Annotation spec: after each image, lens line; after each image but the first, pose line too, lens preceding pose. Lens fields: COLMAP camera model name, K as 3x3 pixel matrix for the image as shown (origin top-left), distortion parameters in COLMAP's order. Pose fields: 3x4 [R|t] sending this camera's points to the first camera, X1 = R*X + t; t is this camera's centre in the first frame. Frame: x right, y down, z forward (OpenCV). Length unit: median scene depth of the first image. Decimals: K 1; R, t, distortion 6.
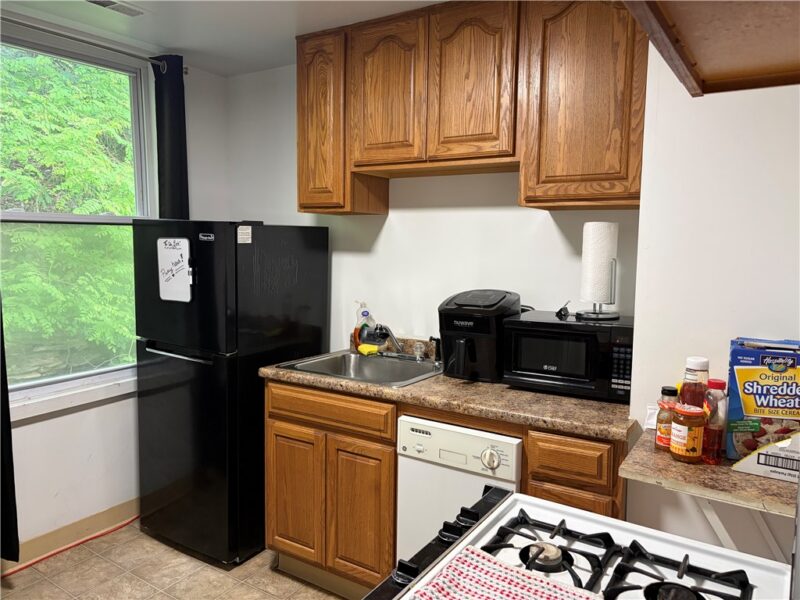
lens RADIAL K [[607.0, 0, 398.4], [0, 607.0, 304.9], [0, 0, 1]] dist [0.030757, -0.004272]
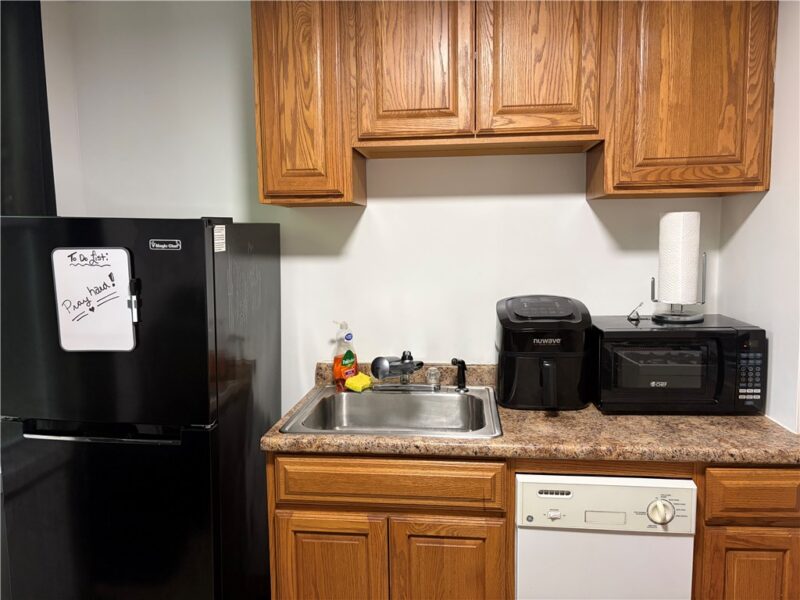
lens RADIAL K [[612.8, 0, 391.5], [0, 612.8, 297.3], [0, 0, 1]] dist [0.007237, 0.004244]
pose [[0.896892, -0.075116, 0.435823, -0.426674], [0.074226, 0.997059, 0.019096, -0.058368], [-0.435975, 0.015222, 0.899830, 0.371600]]
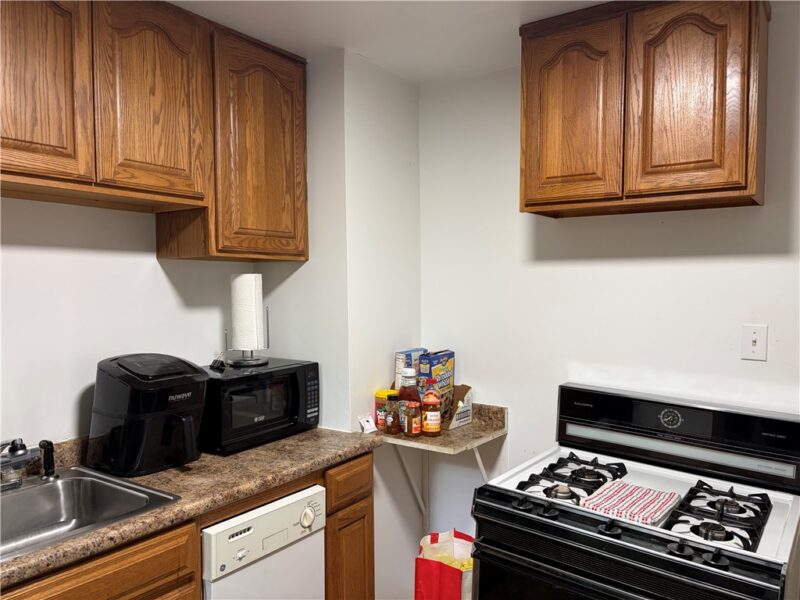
lens RADIAL K [[607.0, 0, 398.4], [0, 607.0, 304.9], [0, 0, 1]] dist [0.030757, -0.004272]
pose [[0.041426, -0.047033, 0.998034, -0.692419], [0.111410, 0.992880, 0.042166, -0.093849], [-0.992911, 0.109444, 0.046371, 0.672140]]
